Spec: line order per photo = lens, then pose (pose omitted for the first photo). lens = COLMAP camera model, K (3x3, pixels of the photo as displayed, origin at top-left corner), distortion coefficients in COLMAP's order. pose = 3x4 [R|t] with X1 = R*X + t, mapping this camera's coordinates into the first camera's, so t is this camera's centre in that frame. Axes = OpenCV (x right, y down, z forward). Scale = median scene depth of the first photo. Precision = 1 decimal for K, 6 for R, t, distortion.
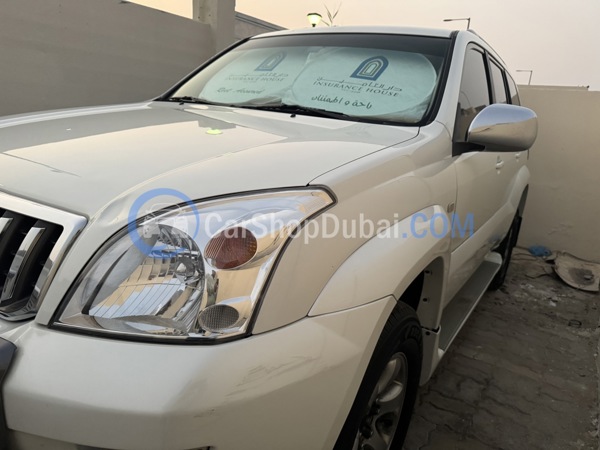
lens RADIAL K [[431.2, 0, 302.0], [0, 431.2, 228.1], [0, 0, 1]] dist [0.019557, -0.010833]
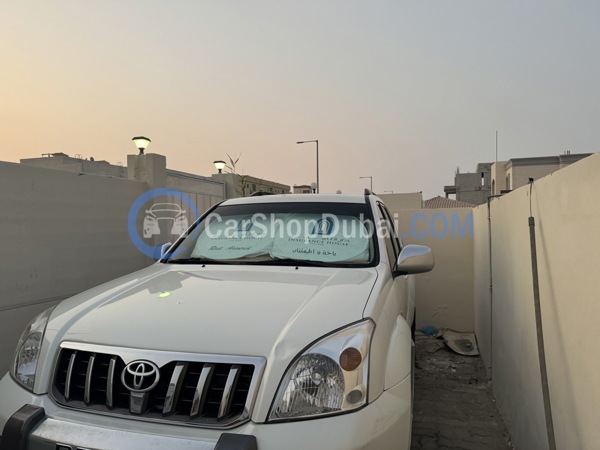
lens RADIAL K [[431.2, 0, 297.0], [0, 431.2, 225.1], [0, 0, 1]] dist [0.019557, -0.010833]
pose [[0.953150, -0.093113, 0.287812, -0.233913], [0.161135, 0.961509, -0.222566, -0.036913], [-0.256010, 0.258516, 0.931466, -0.241489]]
